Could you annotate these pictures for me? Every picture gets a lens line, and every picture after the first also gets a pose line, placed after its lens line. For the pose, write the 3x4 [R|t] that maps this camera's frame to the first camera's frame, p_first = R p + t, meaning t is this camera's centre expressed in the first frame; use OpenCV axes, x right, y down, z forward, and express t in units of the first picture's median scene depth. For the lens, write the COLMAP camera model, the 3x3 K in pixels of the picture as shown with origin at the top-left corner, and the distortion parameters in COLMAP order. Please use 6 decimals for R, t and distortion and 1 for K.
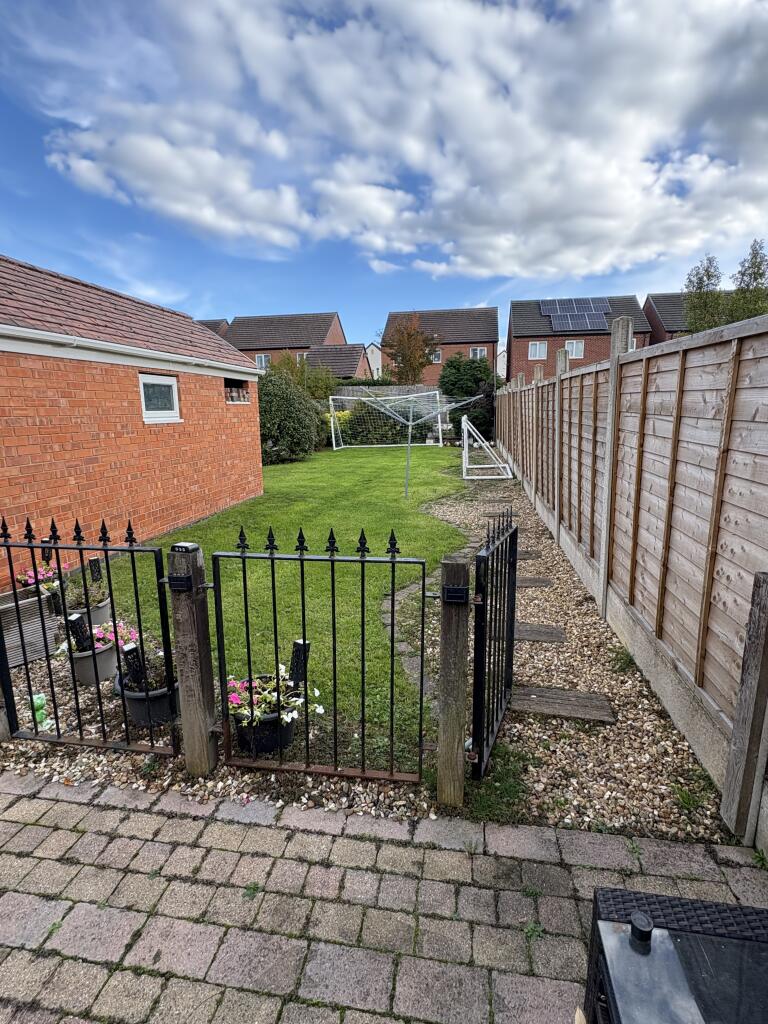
lens RADIAL K [[507.9, 0, 384.0], [0, 507.9, 512.0], [0, 0, 1]] dist [0.001927, 0.000372]
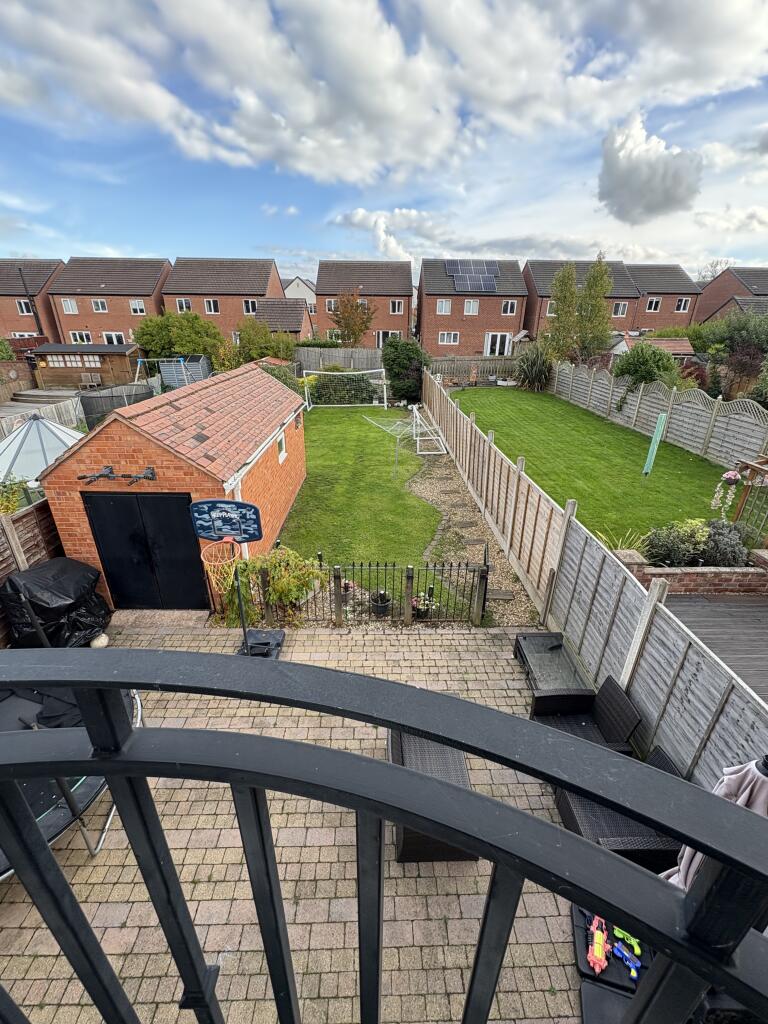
lens RADIAL K [[428.7, 0, 384.0], [0, 428.7, 512.0], [0, 0, 1]] dist [-0.000948, 0.000021]
pose [[0.982436, -0.052412, 0.179086, -0.745518], [0.012485, 0.976055, 0.217165, -0.665388], [-0.186180, -0.211115, 0.959566, -1.235042]]
